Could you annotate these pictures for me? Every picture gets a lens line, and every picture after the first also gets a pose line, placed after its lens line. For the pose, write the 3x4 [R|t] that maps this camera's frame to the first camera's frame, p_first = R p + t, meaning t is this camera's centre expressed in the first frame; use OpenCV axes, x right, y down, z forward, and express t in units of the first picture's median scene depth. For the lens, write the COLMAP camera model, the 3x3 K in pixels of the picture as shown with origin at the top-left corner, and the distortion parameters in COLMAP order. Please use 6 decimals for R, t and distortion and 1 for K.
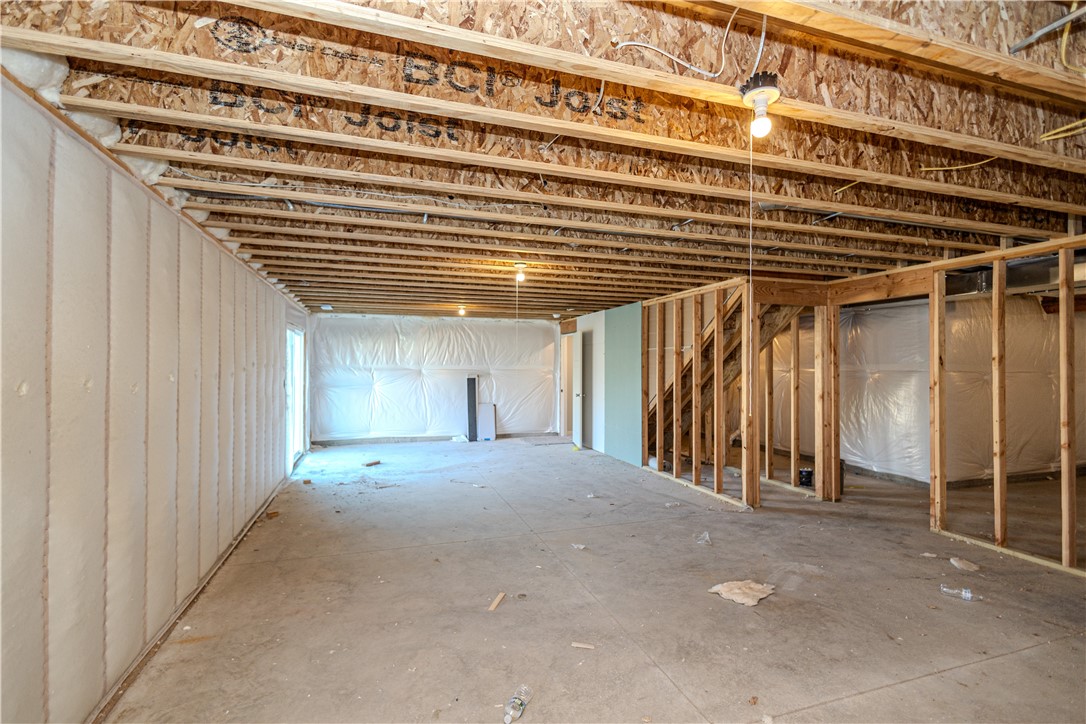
lens RADIAL K [[499.1, 0, 542.3], [0, 499.1, 363.1], [0, 0, 1]] dist [0.013454, -0.004642]
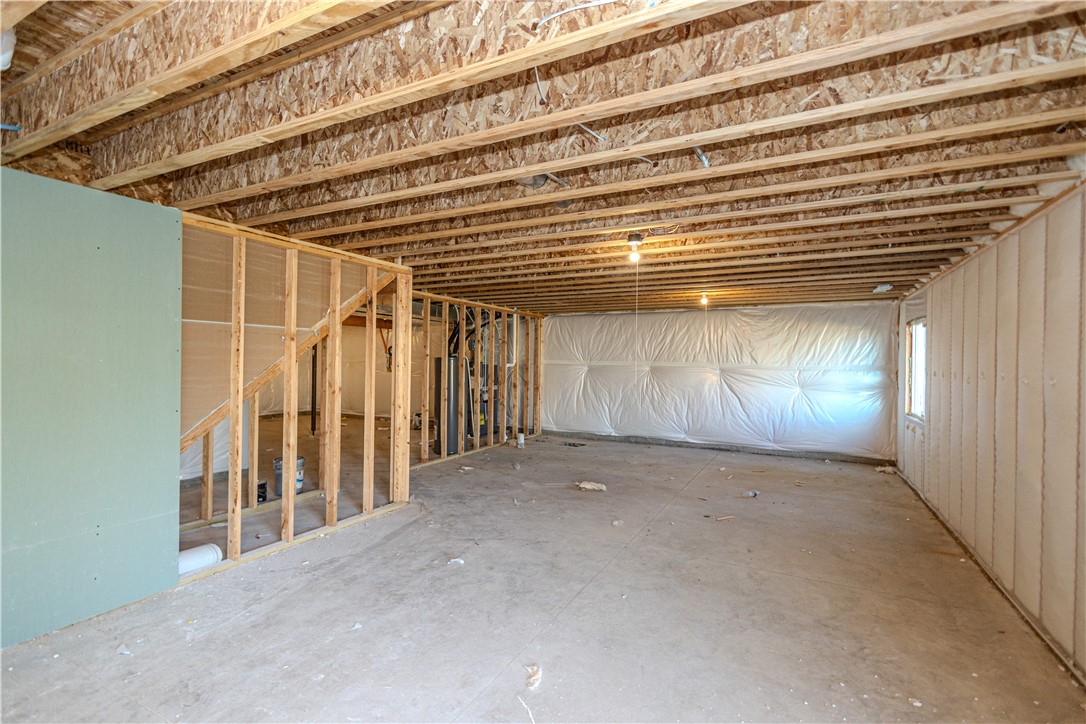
lens RADIAL K [[499.1, 0, 543.6], [0, 499.1, 360.8], [0, 0, 1]] dist [0.013454, -0.004642]
pose [[-0.697525, -0.009182, 0.716502, -0.578031], [-0.016708, 0.999854, -0.003452, 0.008567], [-0.716366, -0.014379, -0.697577, 1.802511]]
